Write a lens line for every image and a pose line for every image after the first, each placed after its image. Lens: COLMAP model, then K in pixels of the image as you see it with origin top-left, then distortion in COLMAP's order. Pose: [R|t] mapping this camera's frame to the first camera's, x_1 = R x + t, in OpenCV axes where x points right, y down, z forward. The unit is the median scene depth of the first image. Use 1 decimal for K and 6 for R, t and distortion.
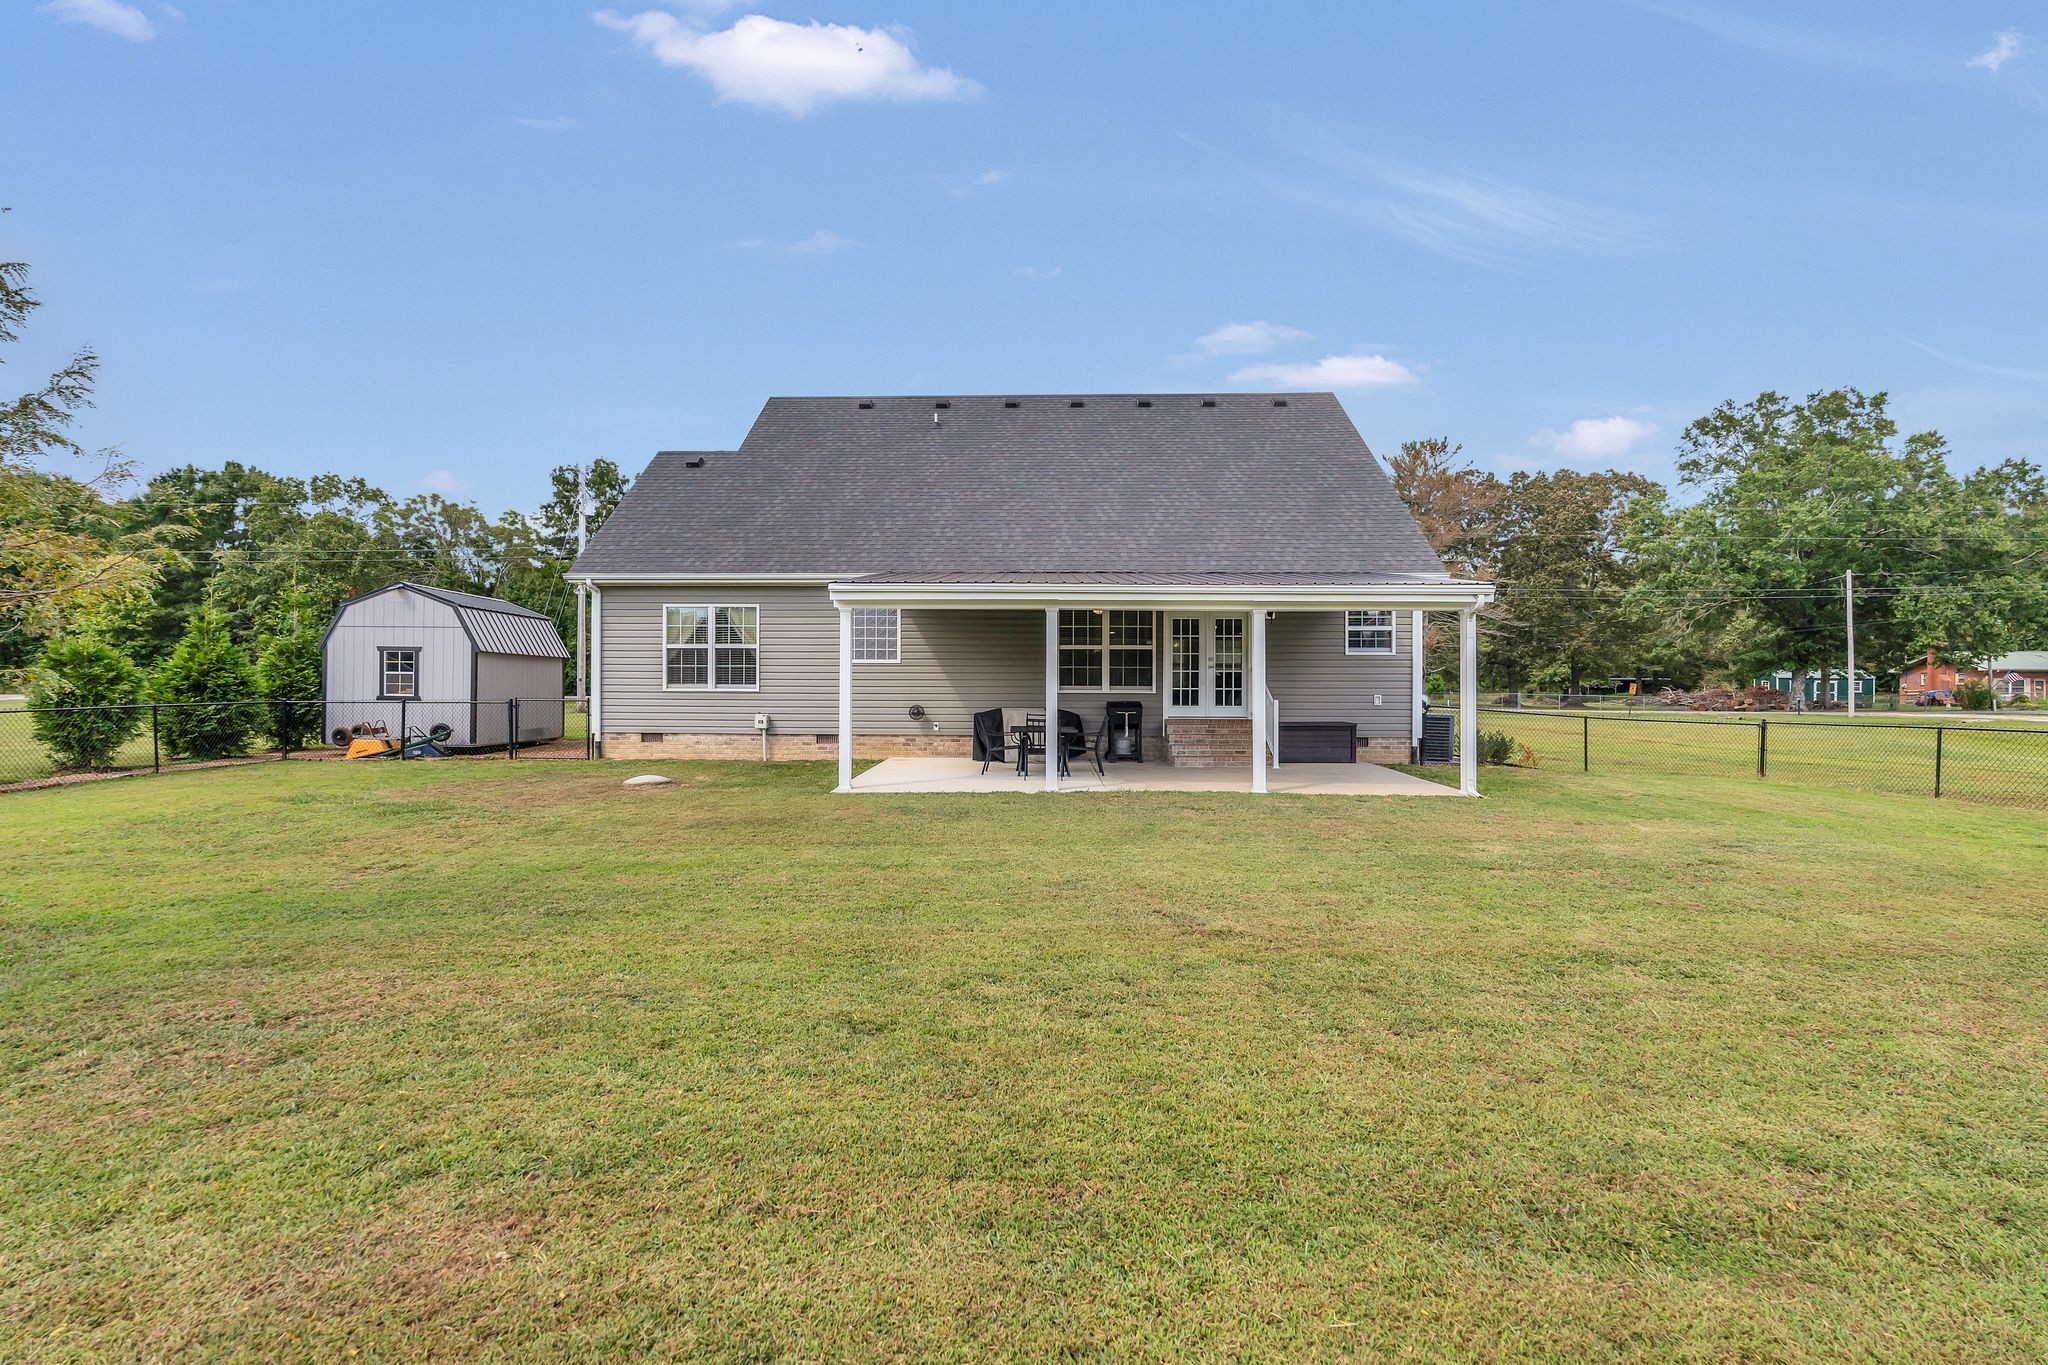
lens RADIAL K [[905.7, 0, 1024.0], [0, 905.7, 682.5], [0, 0, 1]] dist [-0.001996, -0.000298]
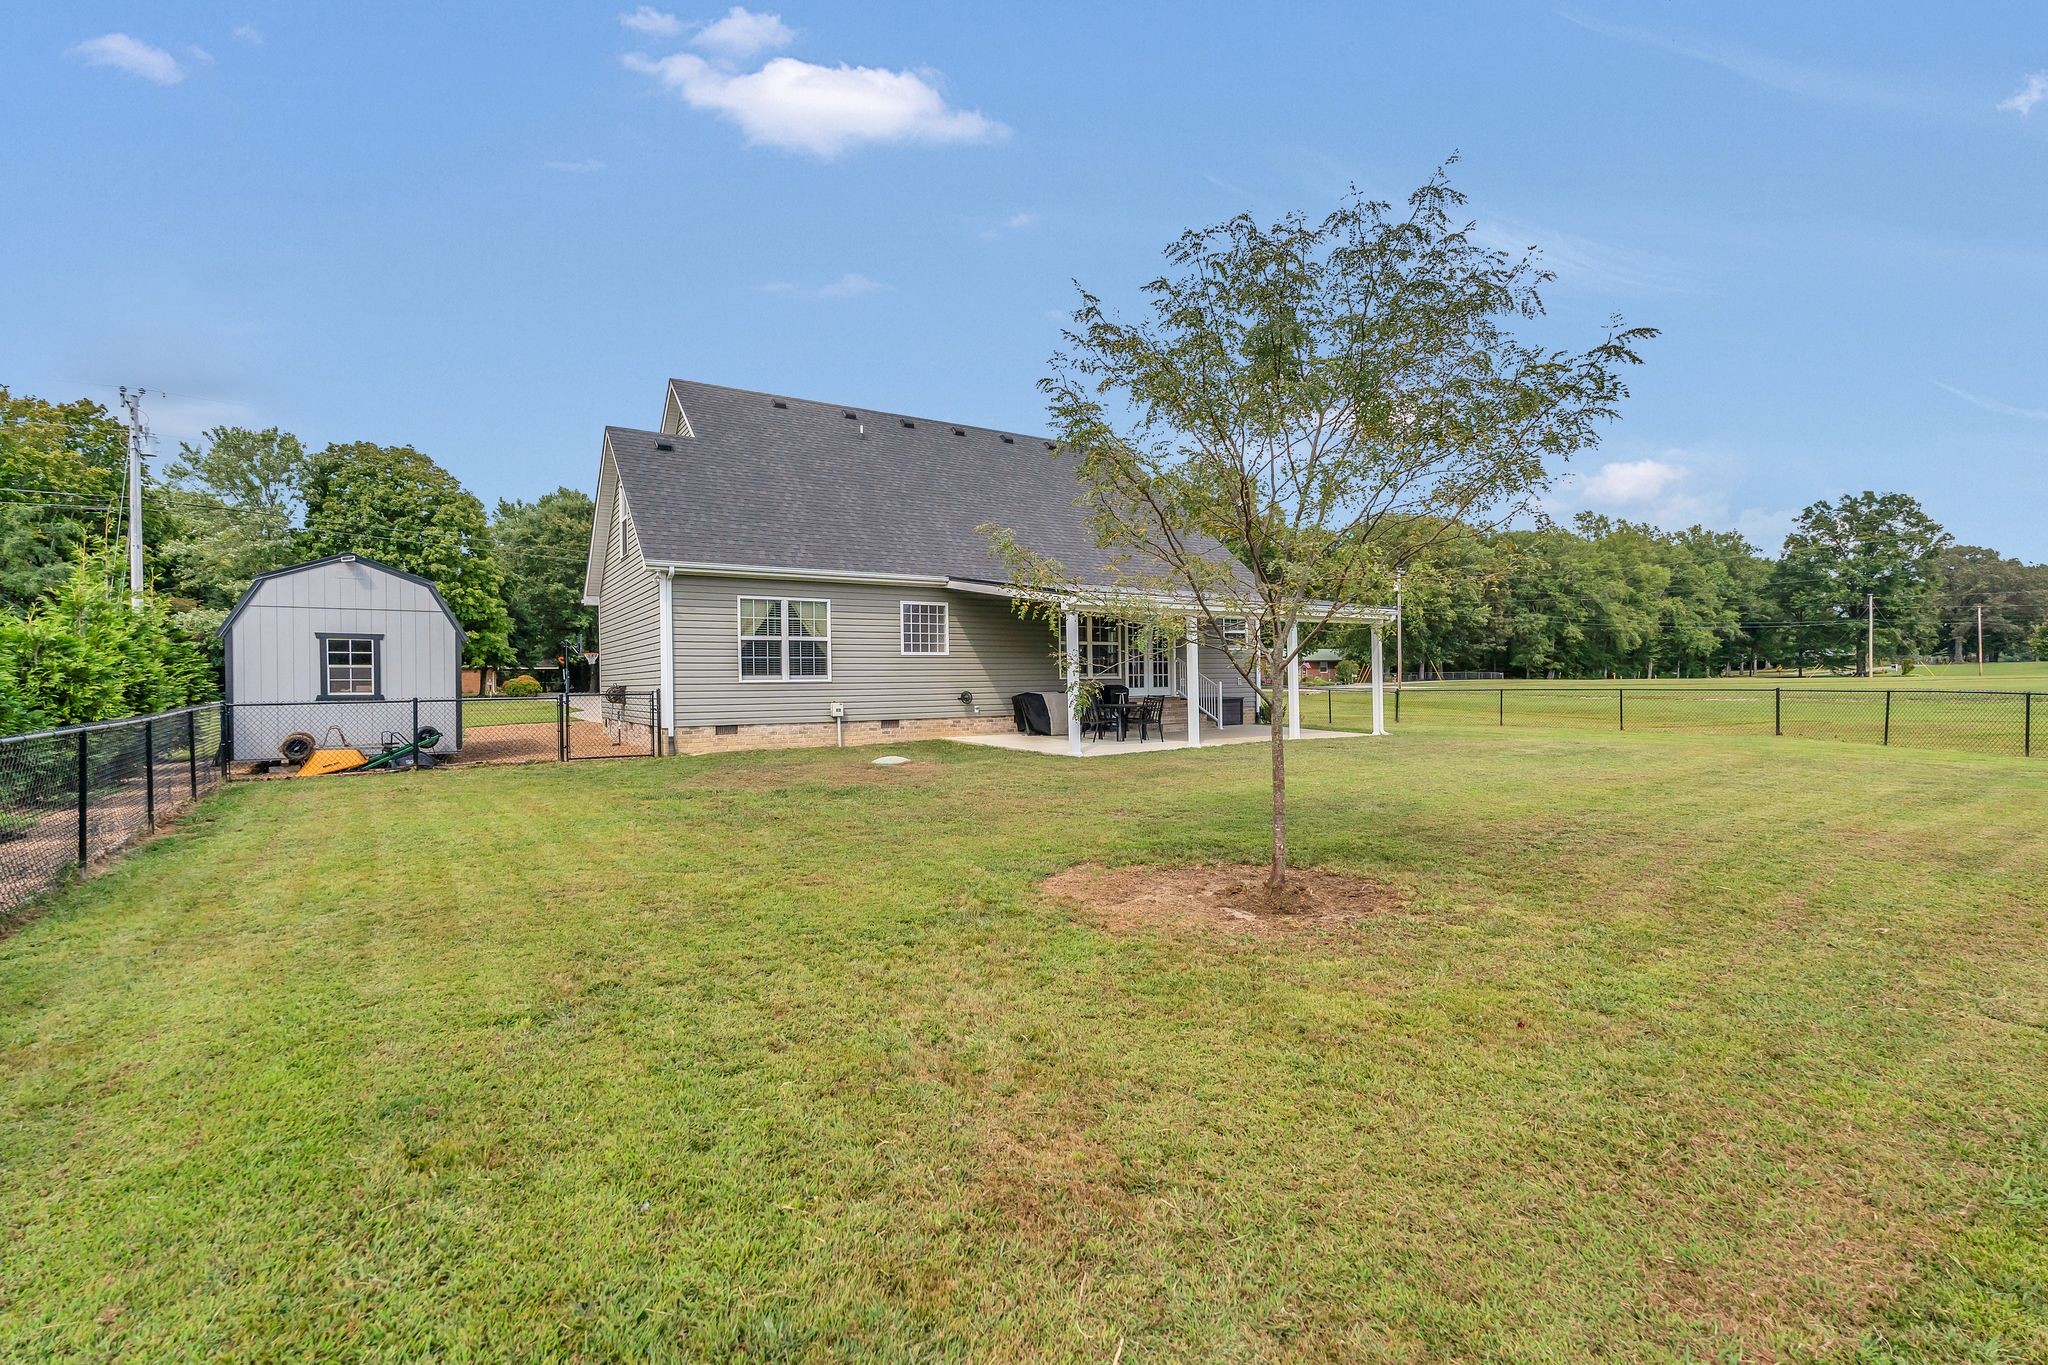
lens RADIAL K [[912.7, 0, 1008.2], [0, 912.7, 669.6], [0, 0, 1]] dist [-0.003551, -0.000326]
pose [[0.824565, -0.007379, 0.565719, -0.728944], [0.011857, 0.999921, -0.004240, 0.002776], [-0.565642, 0.010204, 0.824587, 0.002326]]
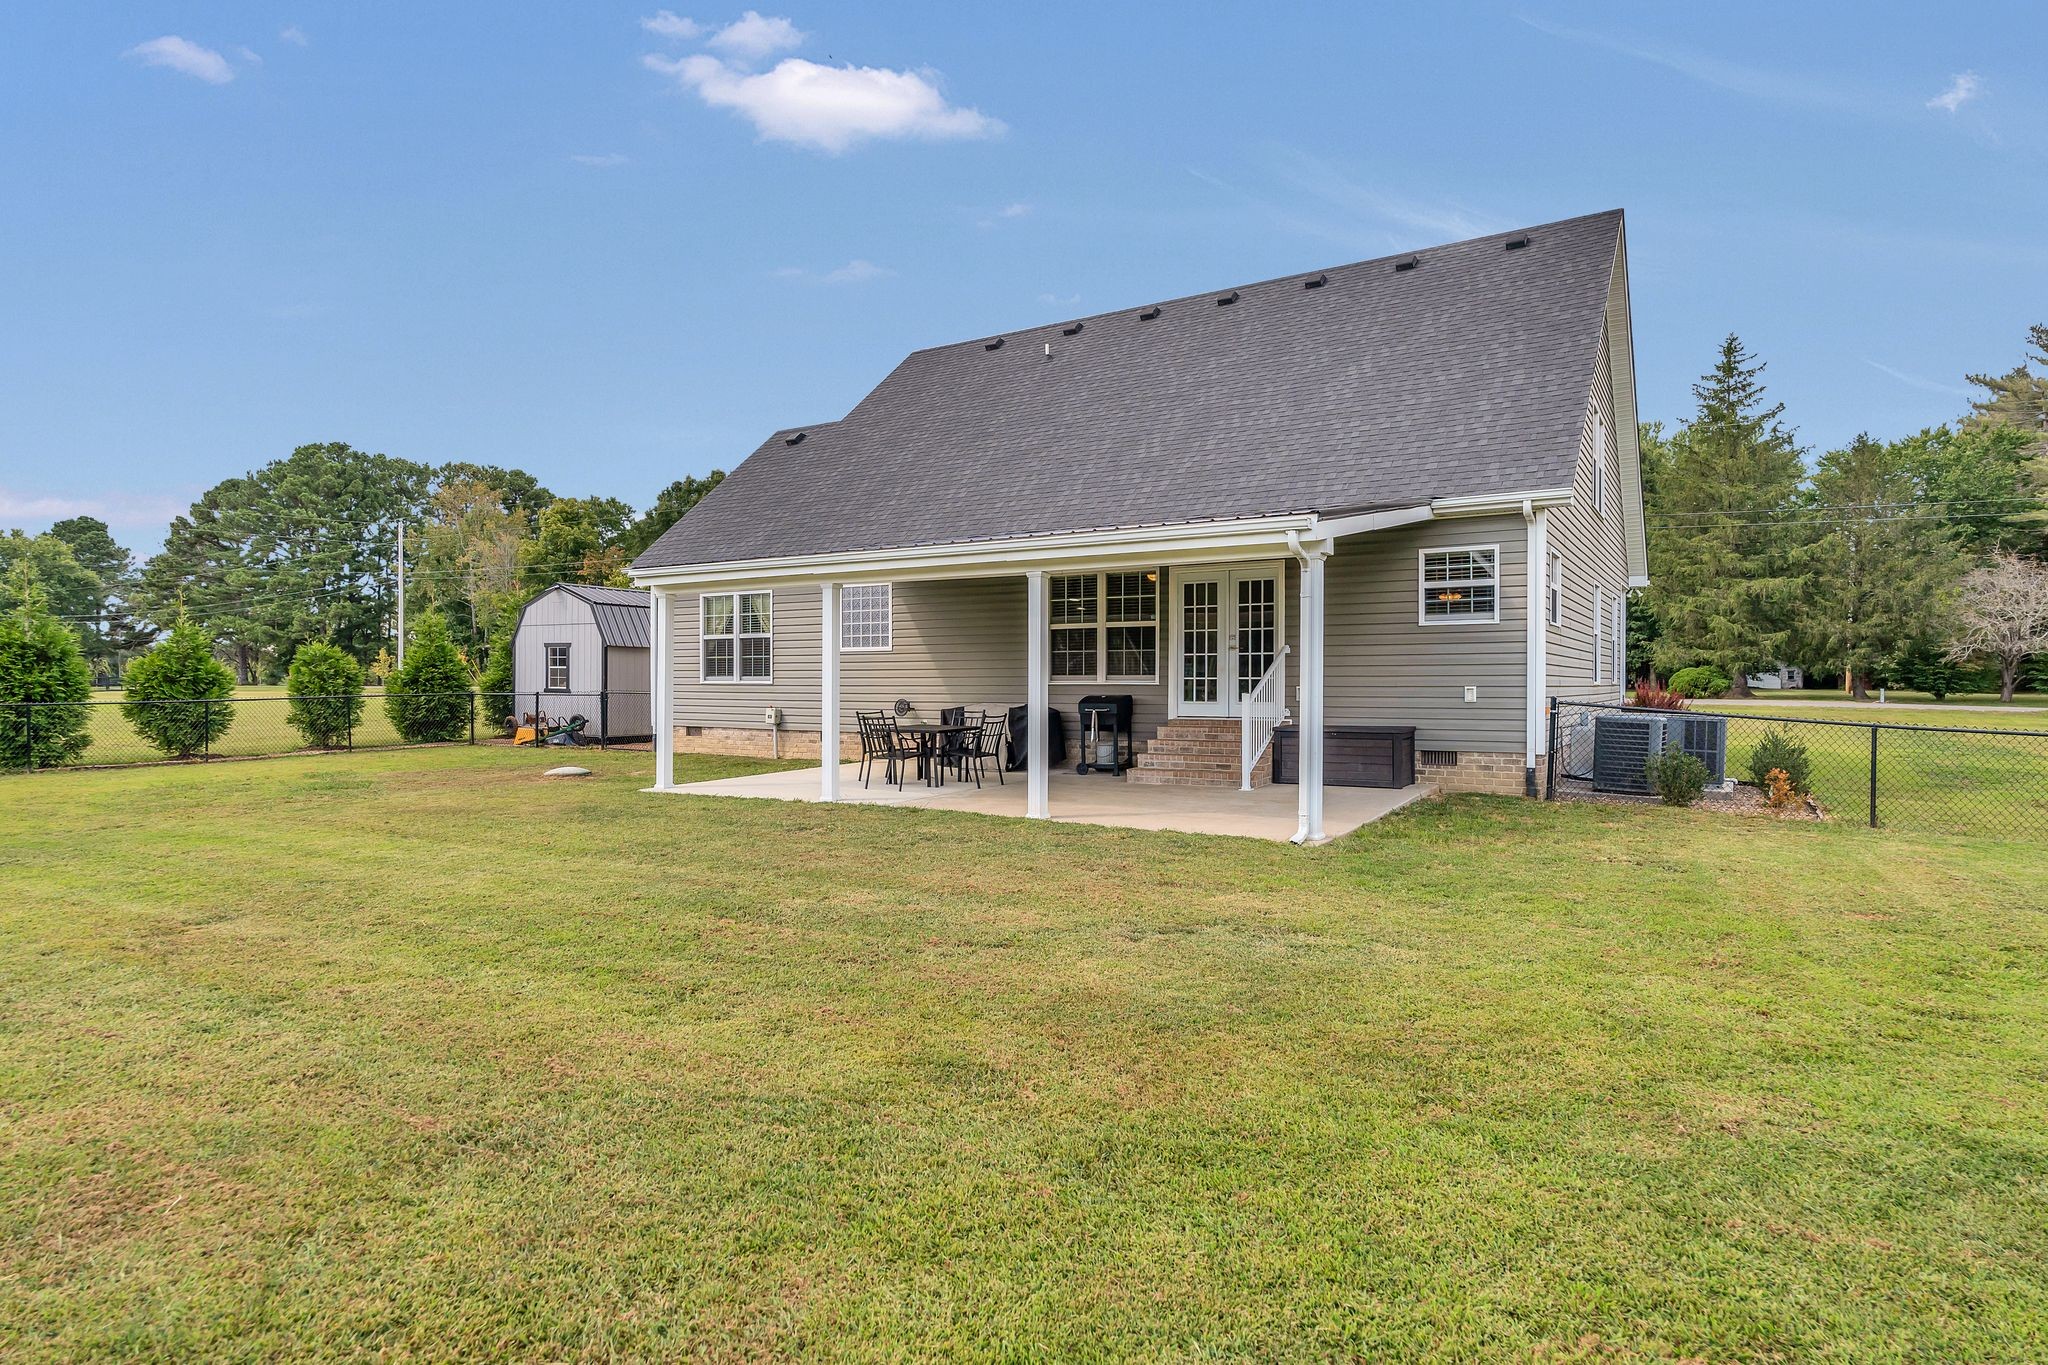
lens RADIAL K [[1117.3, 0, 1019.3], [0, 1117.3, 672.5], [0, 0, 1]] dist [-0.003702, -0.000416]
pose [[0.858538, -0.008355, -0.512681, 0.512671], [0.010847, 0.999939, 0.001868, -0.000965], [0.512635, -0.007165, 0.858577, 0.148854]]
